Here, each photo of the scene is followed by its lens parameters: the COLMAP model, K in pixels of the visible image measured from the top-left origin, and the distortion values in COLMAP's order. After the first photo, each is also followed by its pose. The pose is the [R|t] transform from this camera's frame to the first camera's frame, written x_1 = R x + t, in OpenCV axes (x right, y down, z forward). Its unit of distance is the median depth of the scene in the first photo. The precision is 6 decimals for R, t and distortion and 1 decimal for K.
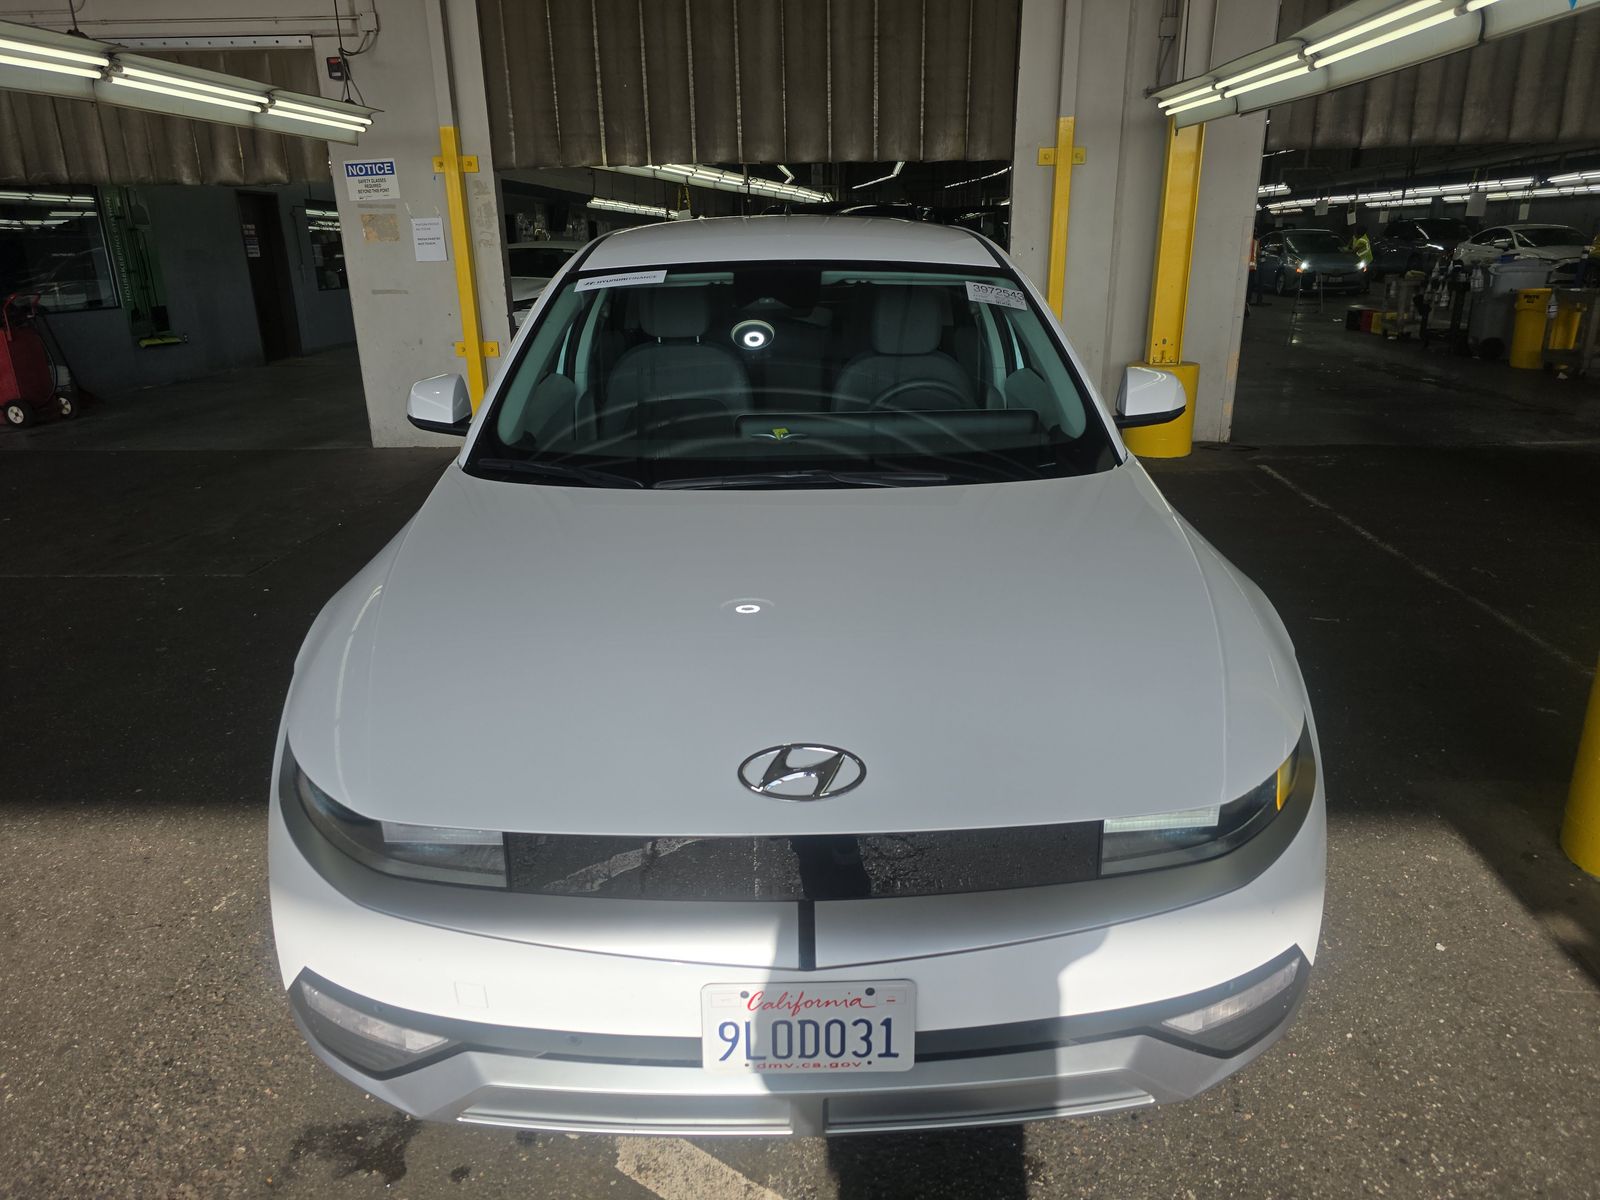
lens RADIAL K [[1074.7, 0, 800.0], [0, 1074.7, 600.0], [0, 0, 1]] dist [0.053073, -0.035805]
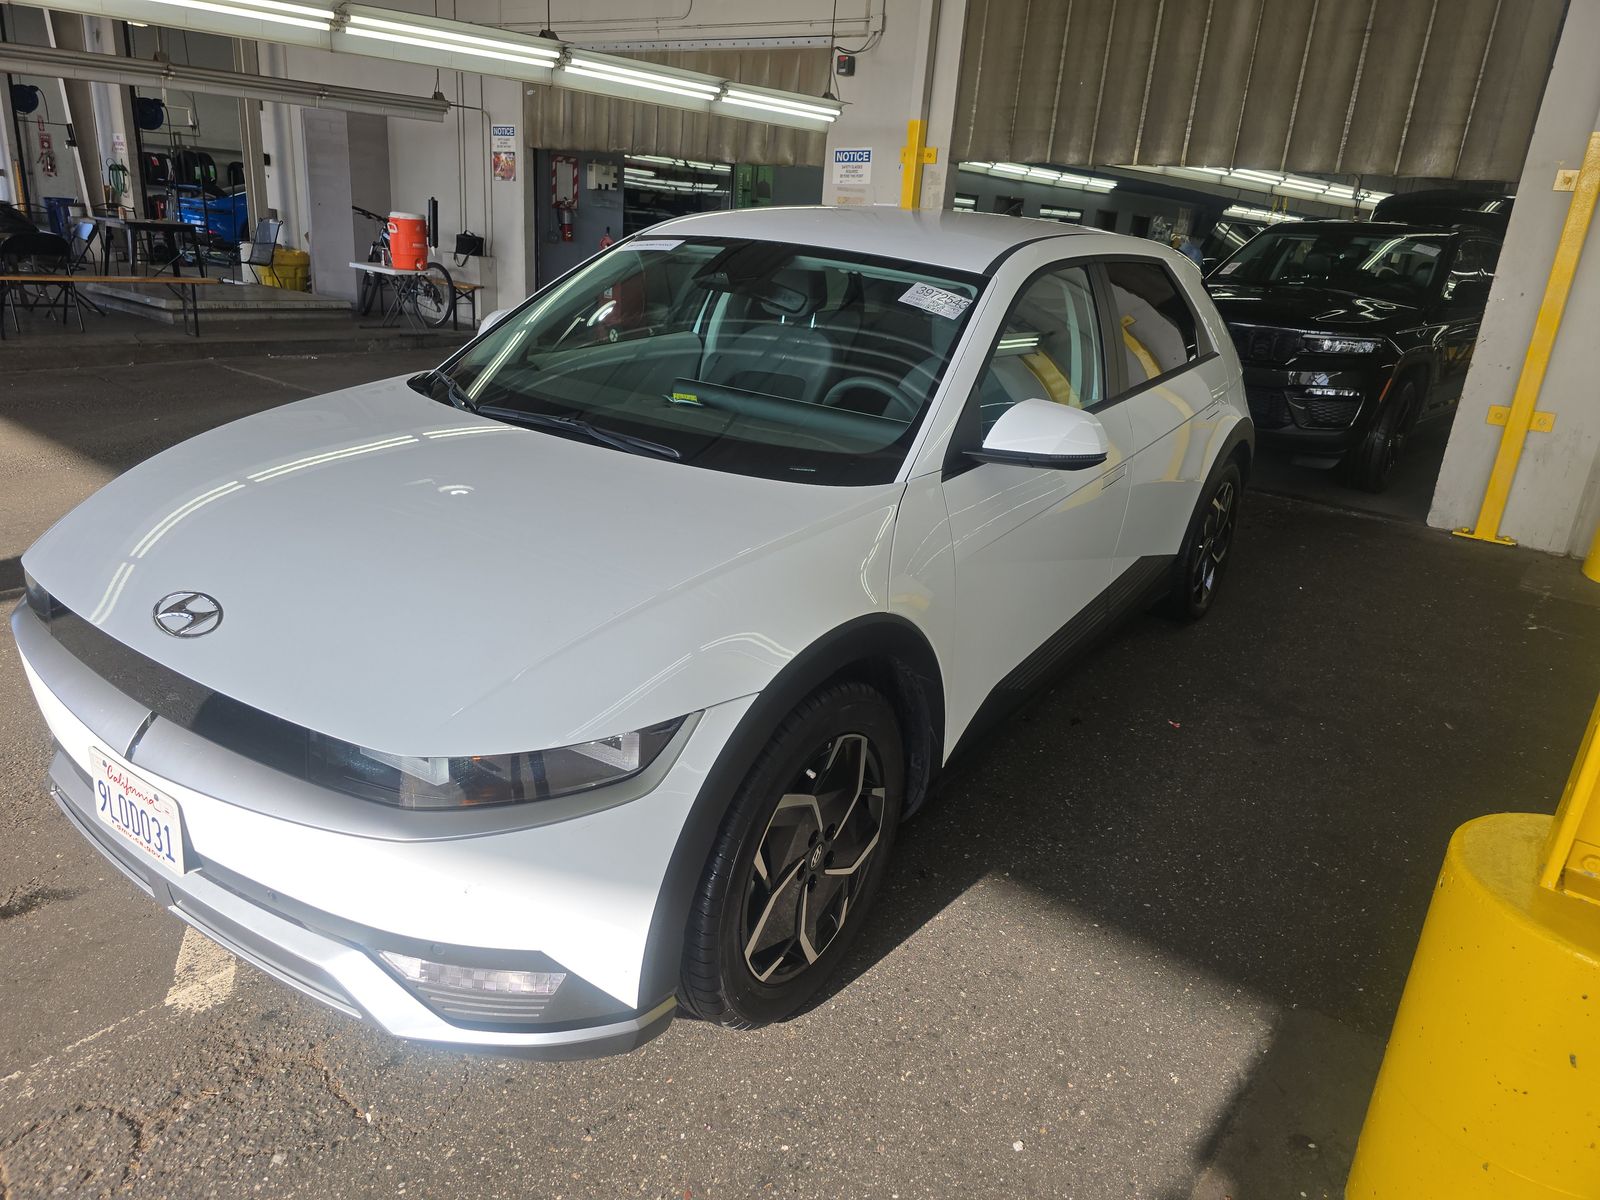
lens RADIAL K [[1098.0, 0, 821.6], [0, 1098.0, 589.7], [0, 0, 1]] dist [0.056685, -0.044367]
pose [[0.812837, 0.258317, -0.522081, 0.290807], [-0.268055, 0.961628, 0.058459, -0.030956], [0.517149, 0.092429, 0.850890, 0.071117]]
